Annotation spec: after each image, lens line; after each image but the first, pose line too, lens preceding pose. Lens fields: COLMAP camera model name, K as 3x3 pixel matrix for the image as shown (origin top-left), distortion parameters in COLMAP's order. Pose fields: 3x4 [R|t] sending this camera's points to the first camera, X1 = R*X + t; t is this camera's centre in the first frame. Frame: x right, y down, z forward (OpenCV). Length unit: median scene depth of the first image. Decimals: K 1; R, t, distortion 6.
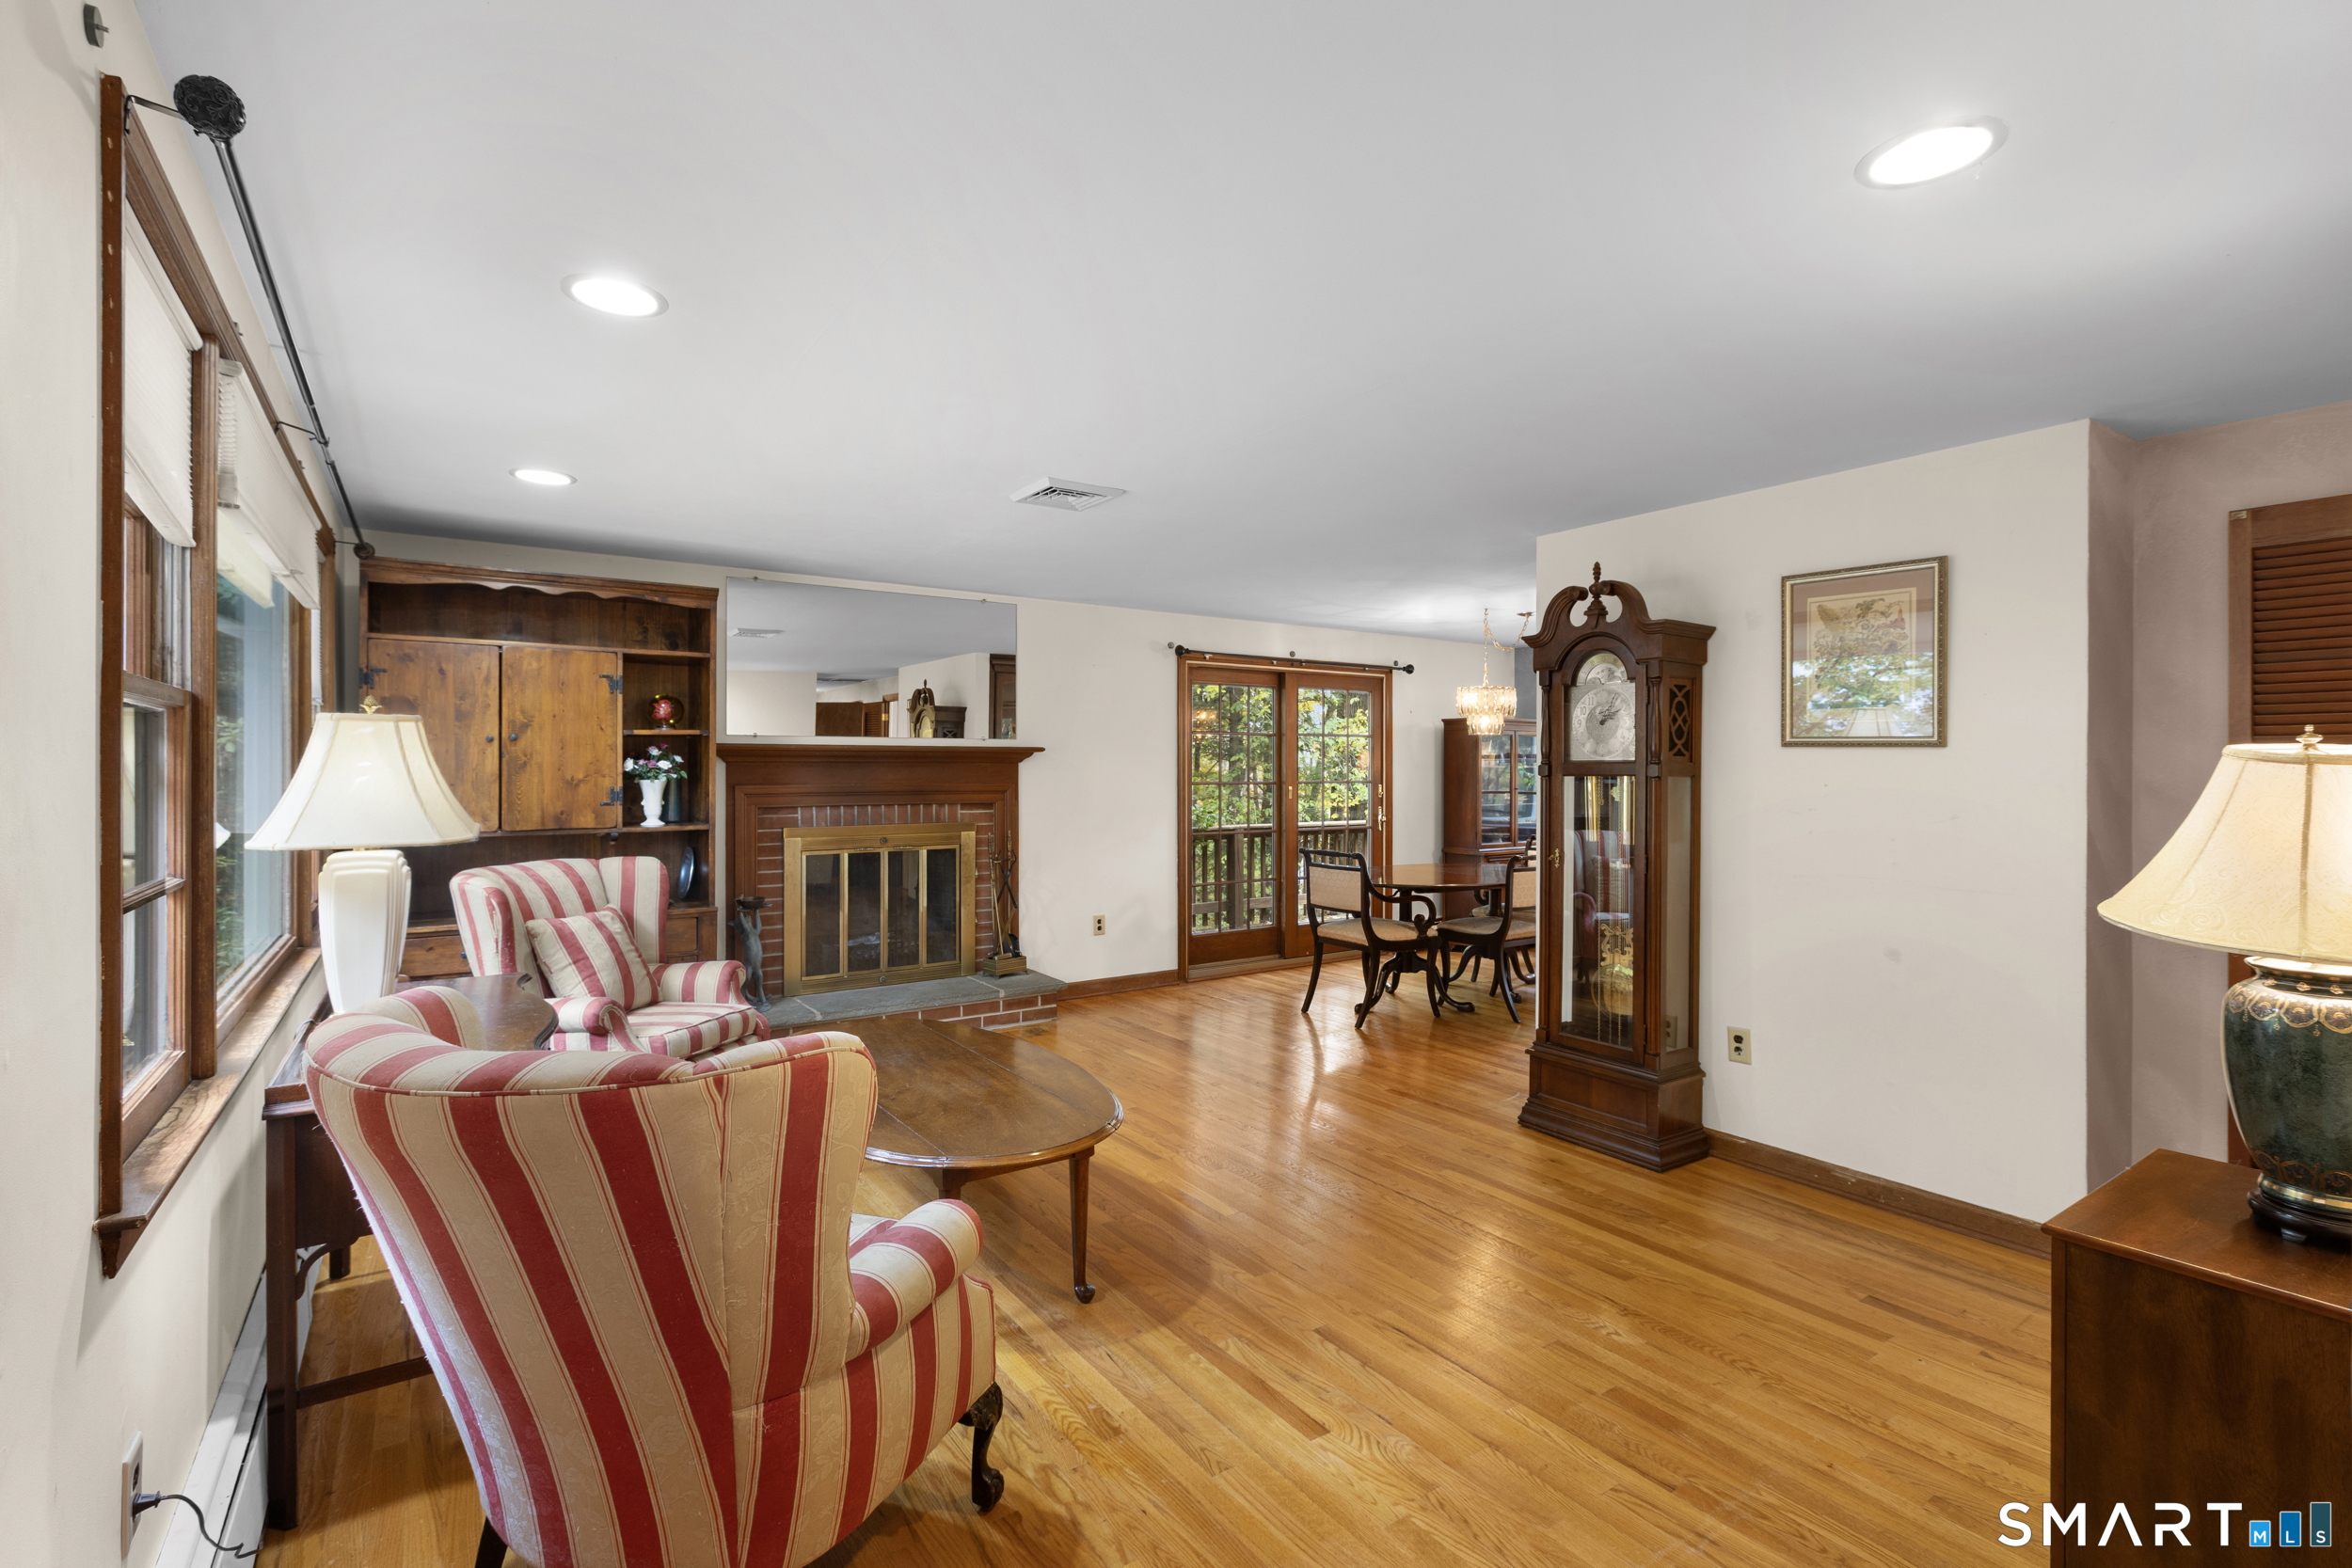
lens RADIAL K [[1059.0, 0, 1169.5], [0, 1059.0, 773.9], [0, 0, 1]] dist [-0.000641, -0.000295]
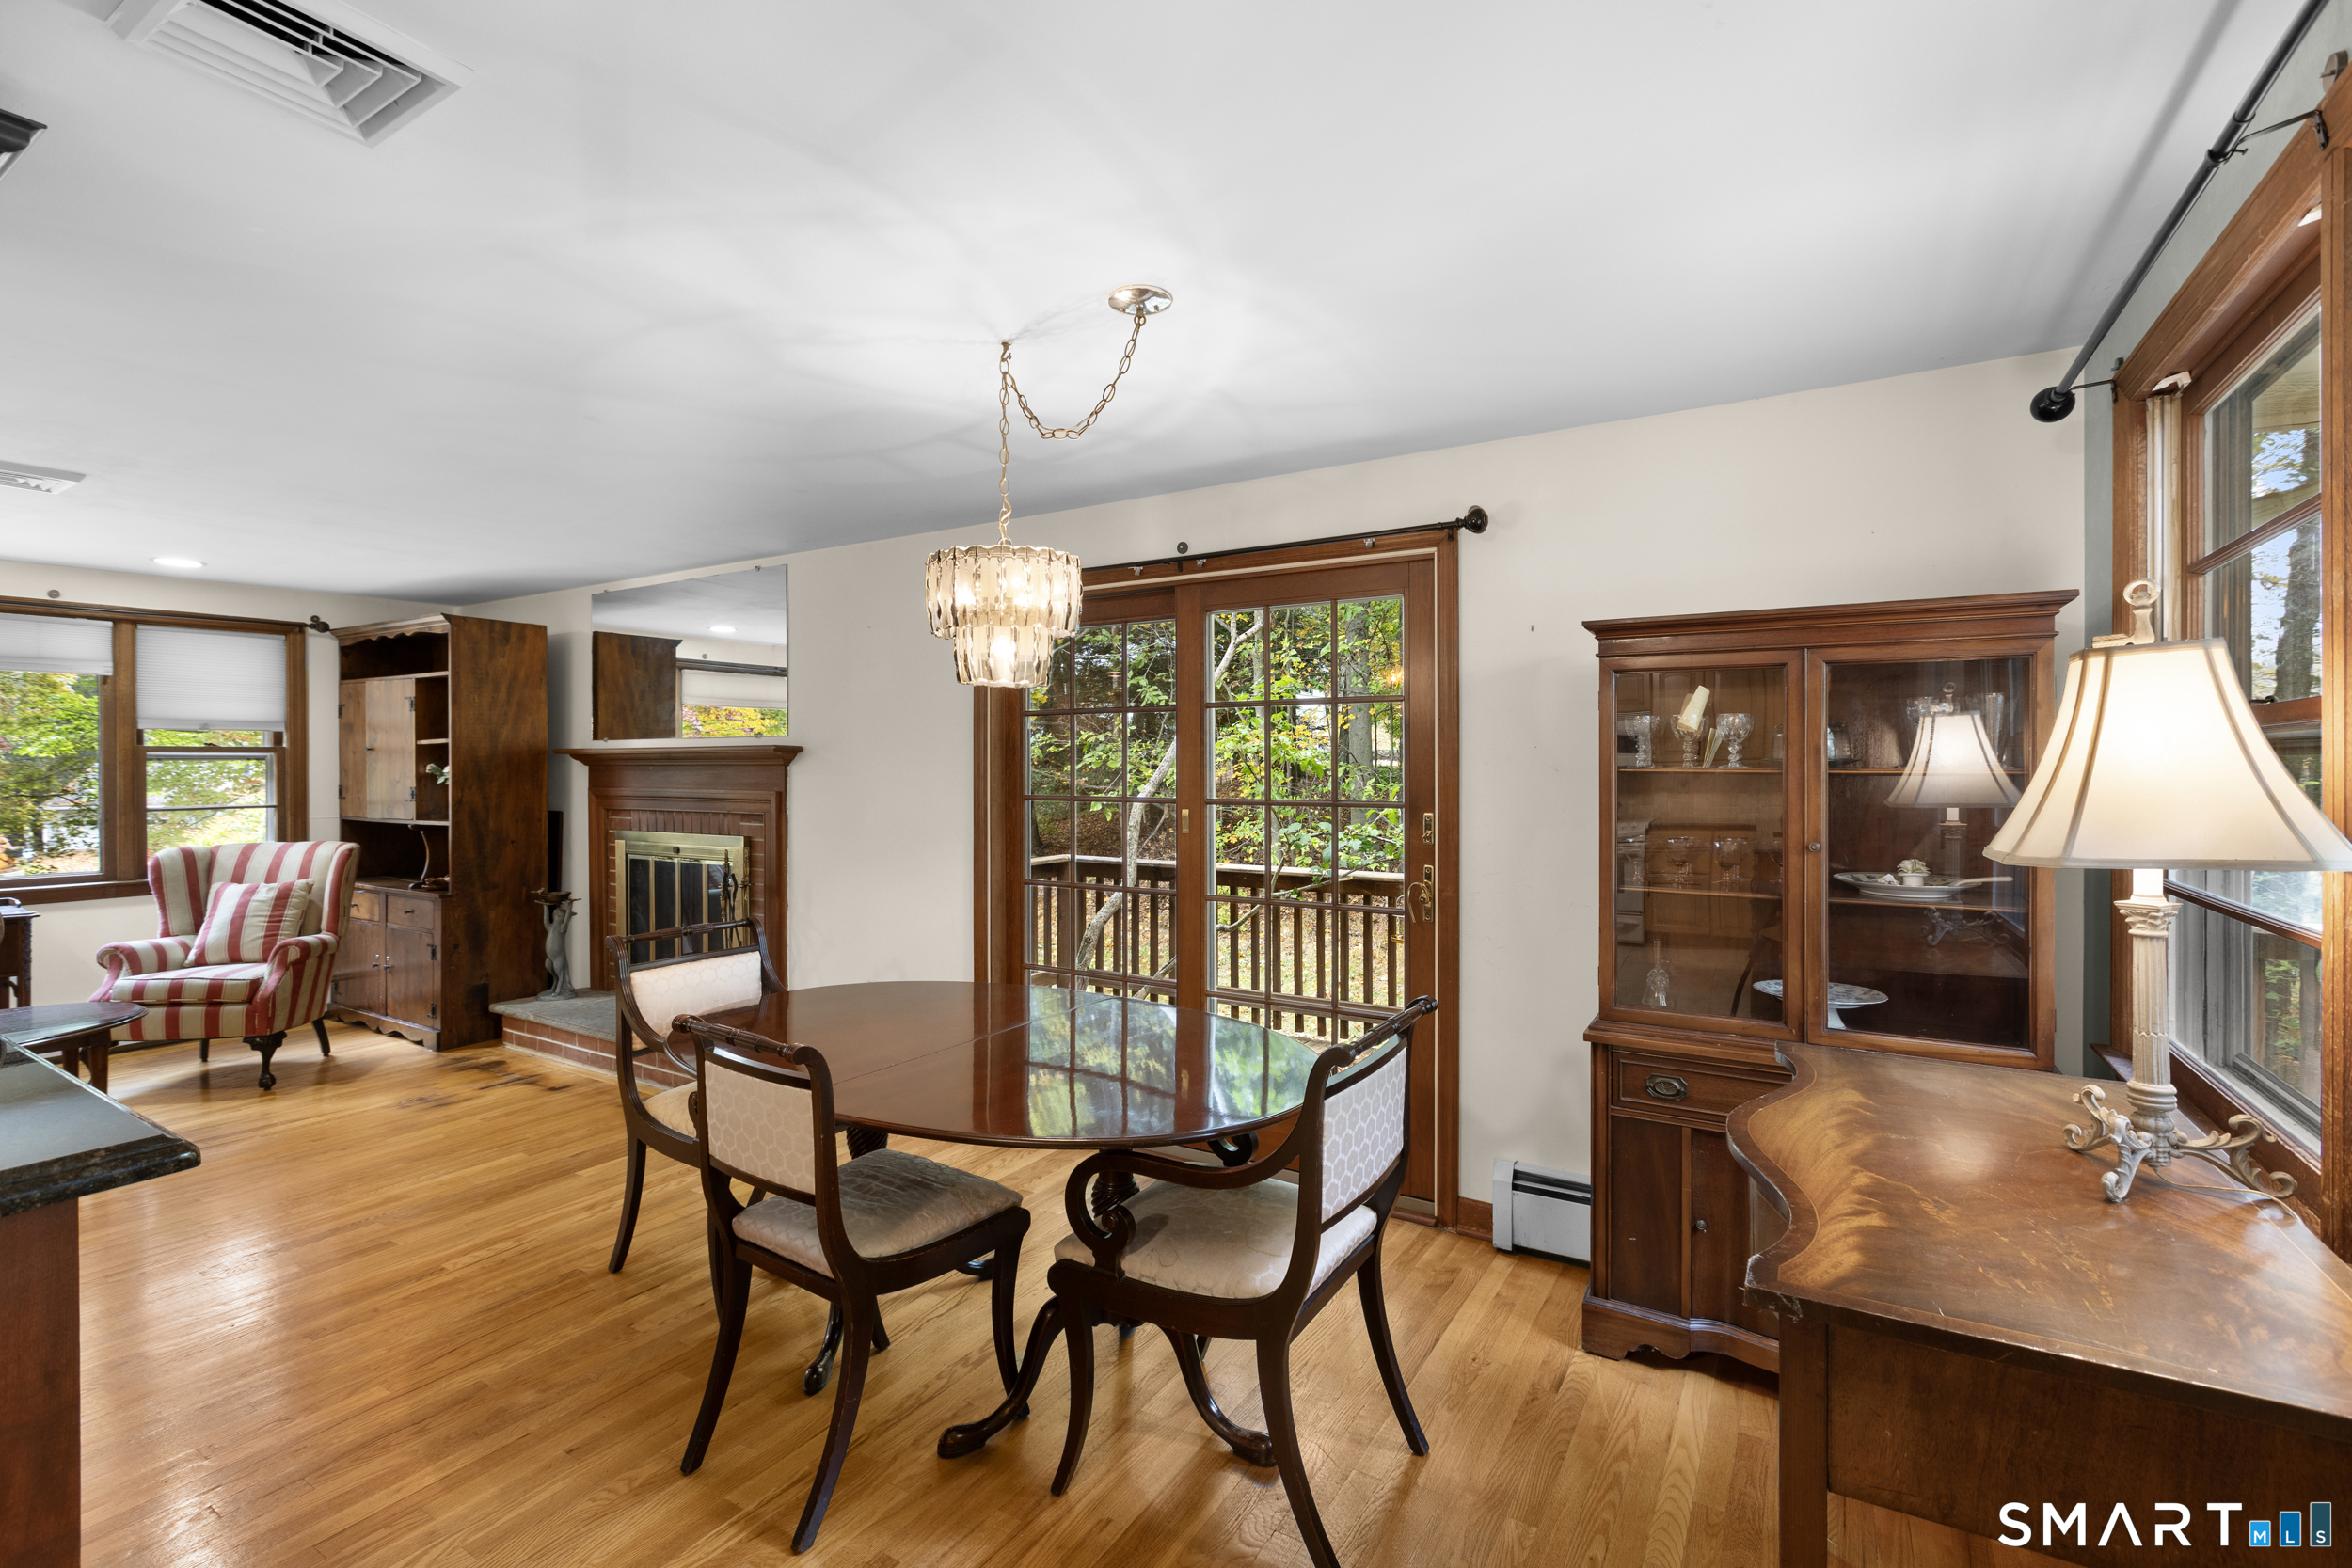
lens RADIAL K [[1059.0, 0, 1169.5], [0, 1059.0, 773.9], [0, 0, 1]] dist [-0.000641, -0.000295]
pose [[0.399134, 0.002831, -0.916888, 0.690145], [-0.004041, 0.999991, 0.001328, -0.006504], [0.916884, 0.003175, 0.399142, 0.944804]]
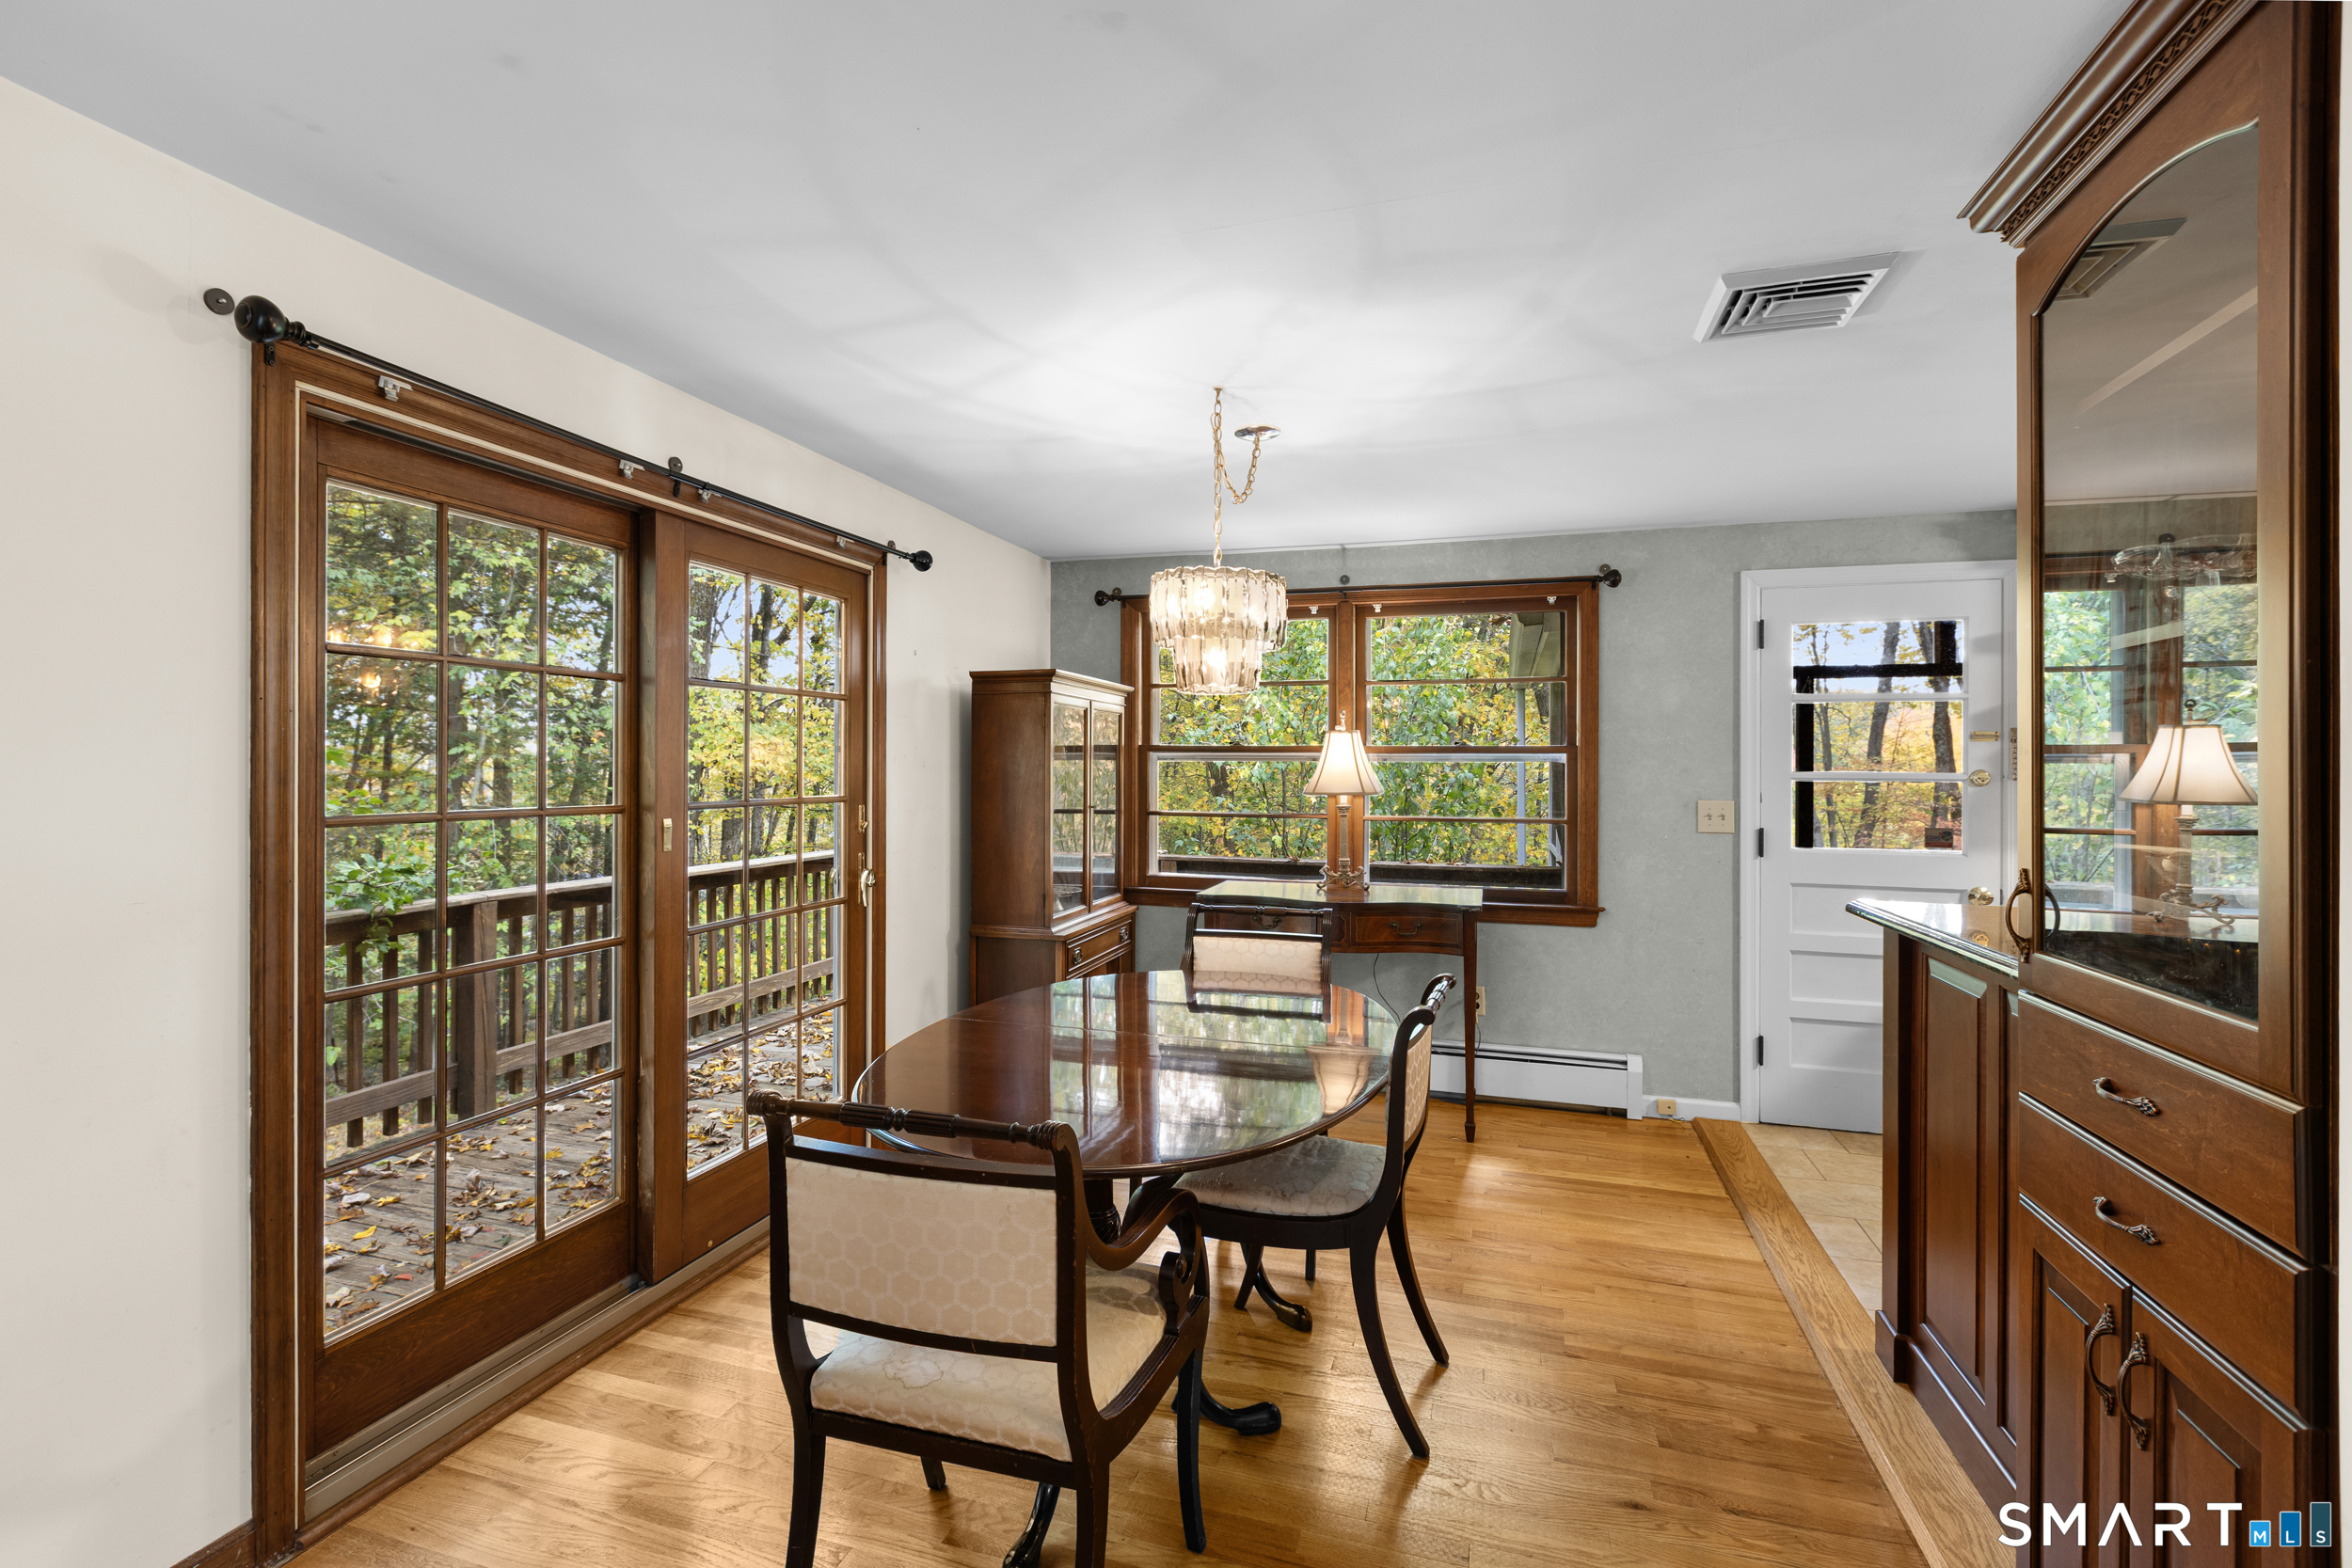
lens RADIAL K [[1059.0, 0, 1169.5], [0, 1059.0, 773.9], [0, 0, 1]] dist [-0.000641, -0.000295]
pose [[0.790894, 0.001297, 0.611952, 0.030217], [-0.009403, 0.999905, 0.010034, -0.010115], [-0.611881, -0.013690, 0.790832, 0.710793]]
